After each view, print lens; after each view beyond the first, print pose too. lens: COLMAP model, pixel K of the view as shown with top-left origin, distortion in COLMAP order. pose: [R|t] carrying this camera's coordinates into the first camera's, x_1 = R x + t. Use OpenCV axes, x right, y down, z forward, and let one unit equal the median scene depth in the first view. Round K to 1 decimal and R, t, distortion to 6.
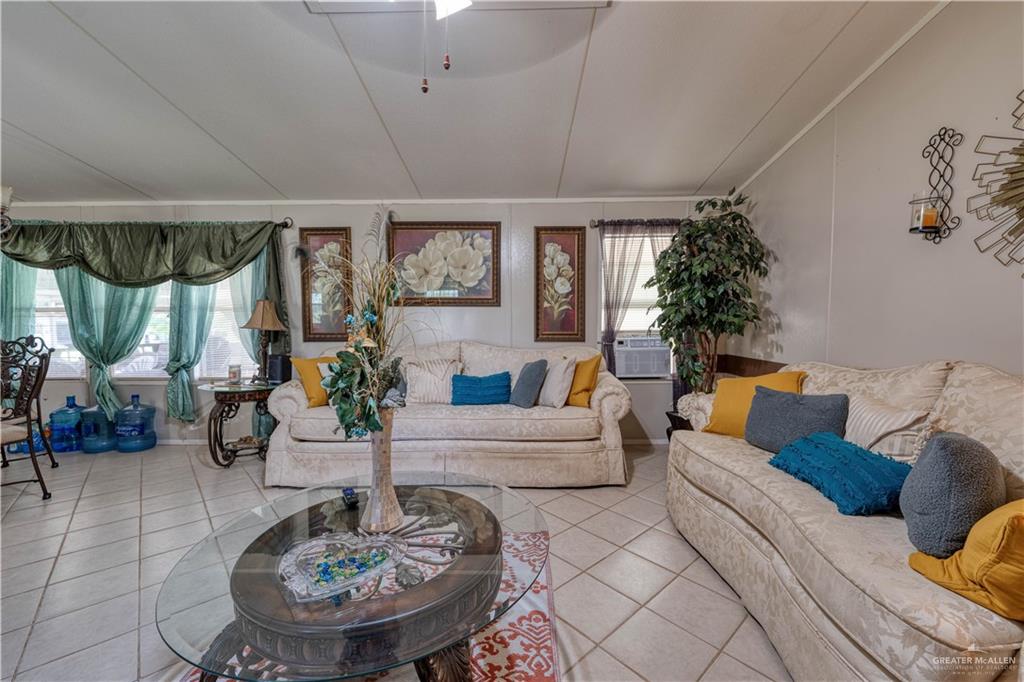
lens RADIAL K [[405.6, 0, 513.6], [0, 405.6, 343.5], [0, 0, 1]] dist [-0.002070, -0.000049]
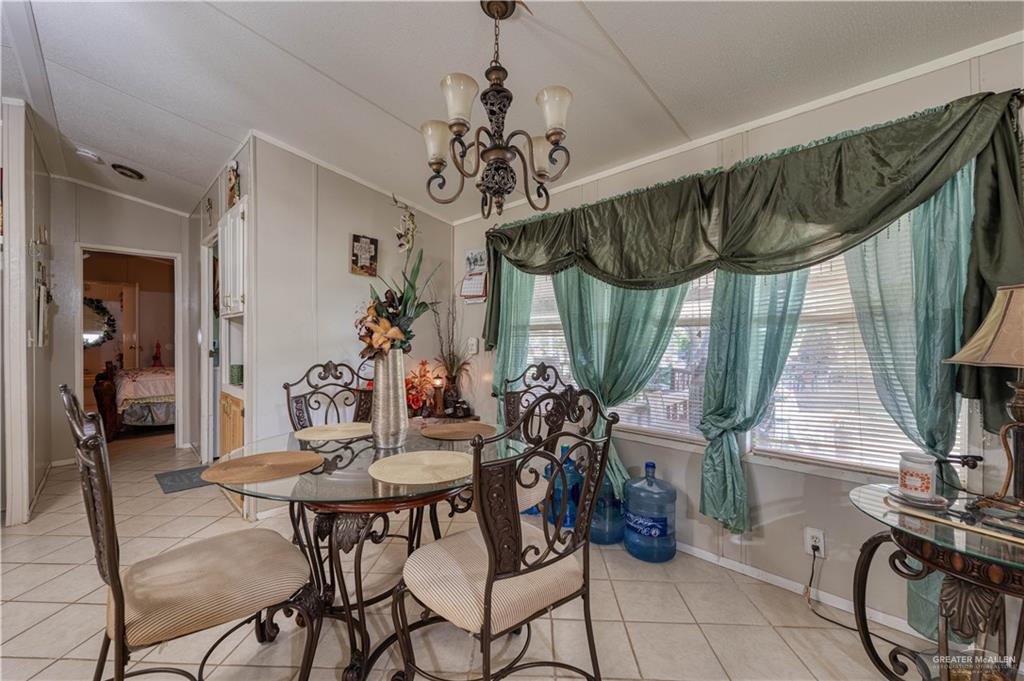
lens RADIAL K [[415.1, 0, 511.5], [0, 415.1, 343.0], [0, 0, 1]] dist [-0.018775, -0.000263]
pose [[0.713906, 0.001406, -0.700240, -0.647318], [-0.037659, 0.998628, -0.036388, -0.023544], [0.699228, 0.052348, 0.712979, 0.399071]]
